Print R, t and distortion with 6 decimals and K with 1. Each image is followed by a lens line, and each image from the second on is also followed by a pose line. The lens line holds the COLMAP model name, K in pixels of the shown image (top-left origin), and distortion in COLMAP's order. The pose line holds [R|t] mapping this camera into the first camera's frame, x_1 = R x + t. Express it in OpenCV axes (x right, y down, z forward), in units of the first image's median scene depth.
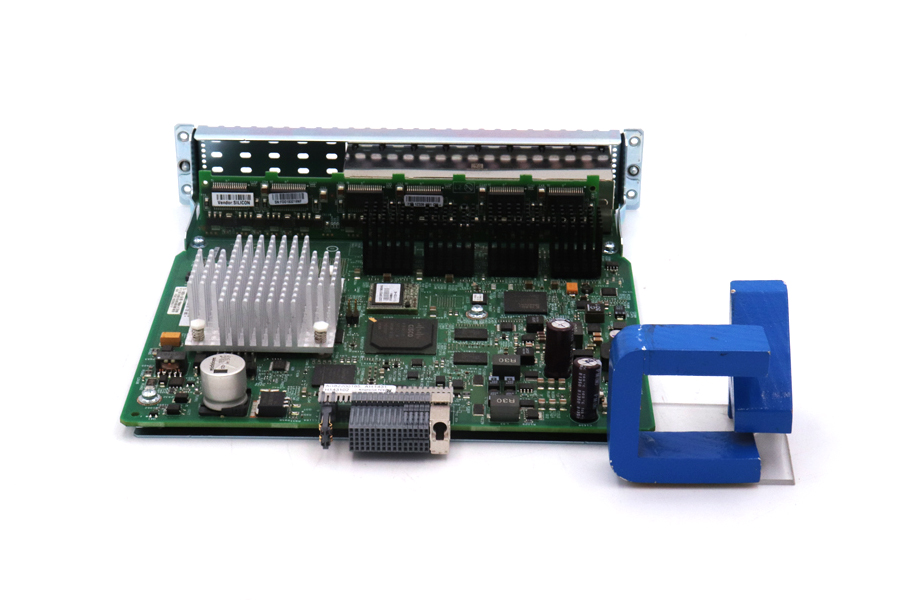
lens RADIAL K [[1833.8, 0, 450.1], [0, 1833.8, 237.8], [0, 0, 1]] dist [0.072807, 0.154927]
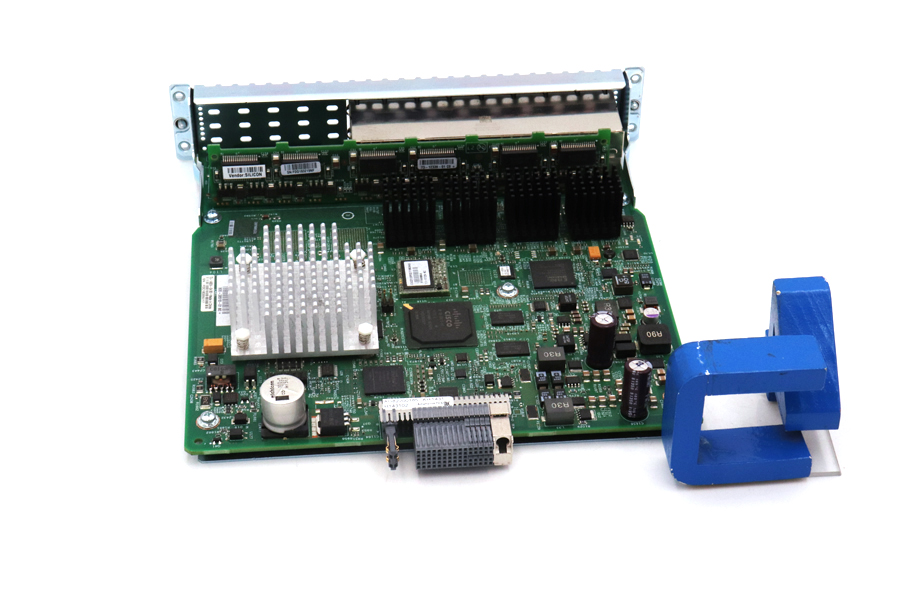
lens RADIAL K [[1823.5, 0, 473.0], [0, 1823.5, 298.4], [0, 0, 1]] dist [0.064280, 0.176670]
pose [[0.993013, -0.063994, 0.099150, -0.107366], [0.040370, 0.973718, 0.224152, -0.186254], [-0.110889, -0.218583, 0.969497, 0.022035]]
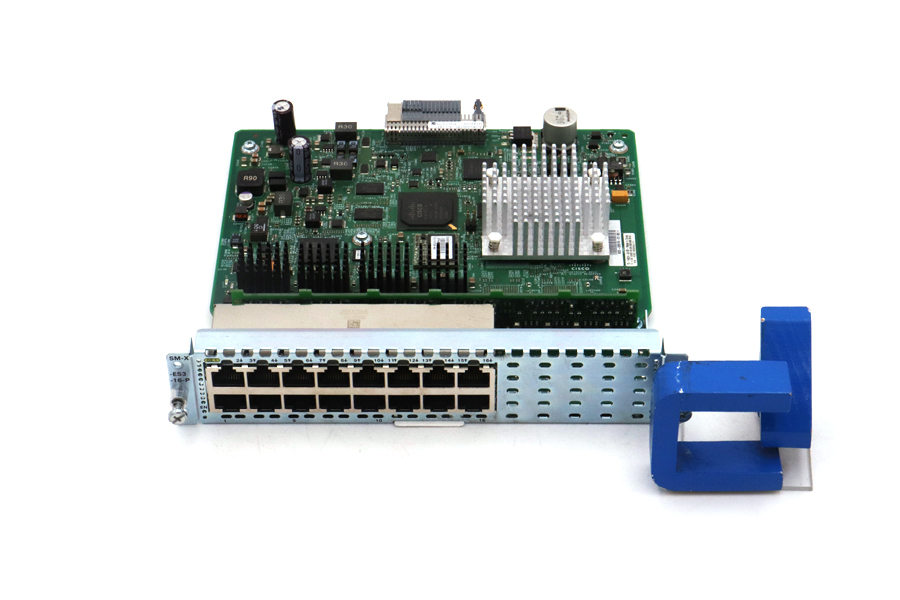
lens RADIAL K [[2122.2, 0, 450.0], [0, 2122.2, 300.0], [0, 0, 1]] dist [0.099195, -0.004268]
pose [[-0.999916, 0.011363, -0.006165, -0.031920], [-0.001279, 0.387580, 0.921835, -1.180178], [0.012864, 0.921766, -0.387533, 1.580100]]
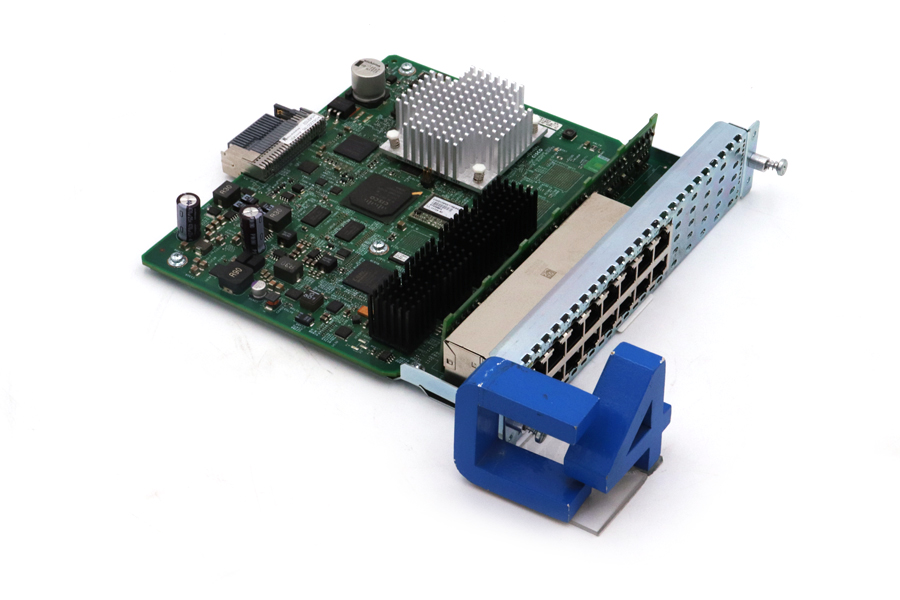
lens RADIAL K [[2152.3, 0, 450.0], [0, 2152.3, 300.0], [0, 0, 1]] dist [-0.003162, -0.016686]
pose [[-0.541152, 0.548062, -0.637795, 0.855829], [-0.373343, 0.523017, 0.766204, -0.974838], [0.753505, 0.652749, -0.078416, 1.181659]]
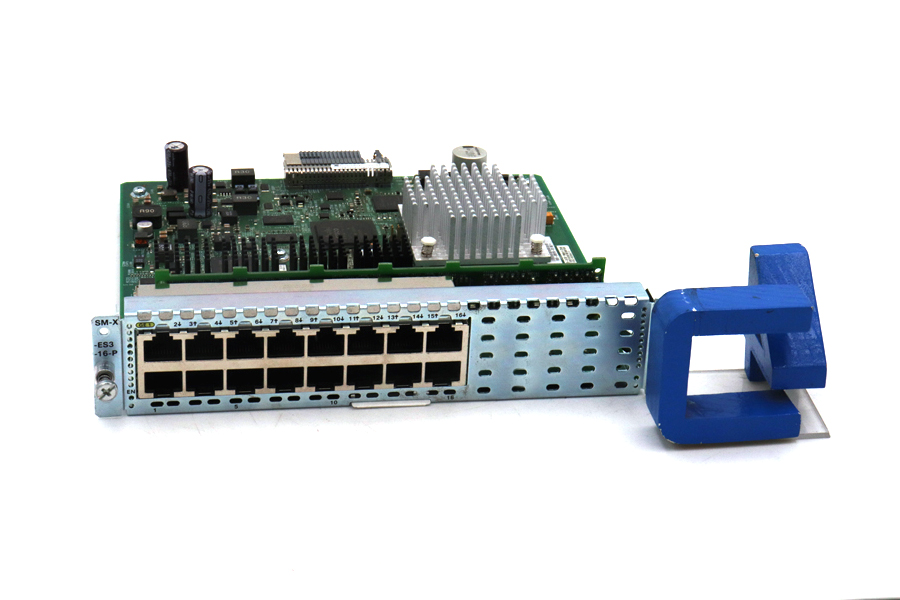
lens RADIAL K [[1823.5, 0, 473.0], [0, 1823.5, 298.4], [0, 0, 1]] dist [0.064280, 0.176670]
pose [[-0.980364, 0.036589, -0.193770, 0.110703], [-0.132823, 0.603770, 0.786015, -0.788302], [0.145752, 0.796319, -0.587055, 1.678839]]
